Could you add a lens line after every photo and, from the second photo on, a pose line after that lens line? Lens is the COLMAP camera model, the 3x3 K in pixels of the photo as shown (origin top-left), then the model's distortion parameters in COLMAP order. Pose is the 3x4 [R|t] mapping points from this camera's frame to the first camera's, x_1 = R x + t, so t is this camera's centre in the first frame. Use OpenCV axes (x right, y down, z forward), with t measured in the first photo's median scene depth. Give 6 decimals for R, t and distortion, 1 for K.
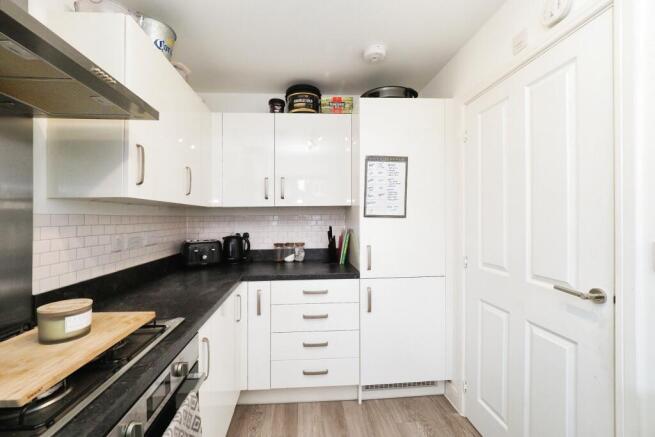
lens RADIAL K [[276.1, 0, 326.2], [0, 276.1, 215.1], [0, 0, 1]] dist [-0.000831, -0.000109]
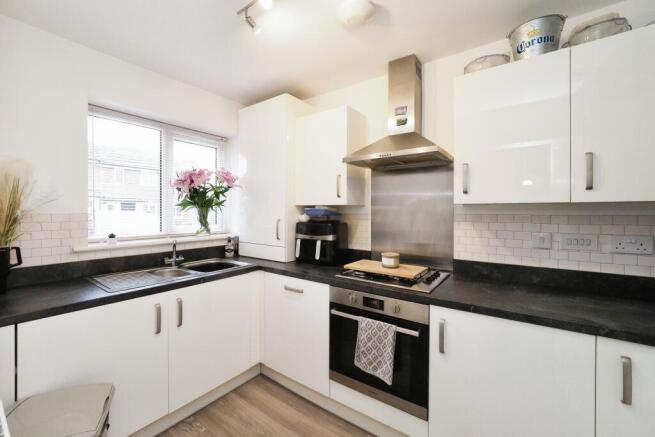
lens RADIAL K [[276.1, 0, 326.2], [0, 276.1, 215.1], [0, 0, 1]] dist [-0.000831, -0.000109]
pose [[-0.663349, 0.000355, -0.748310, 0.678950], [-0.002898, 0.999991, 0.003043, 0.000148], [0.748305, 0.004187, -0.663342, 1.232248]]
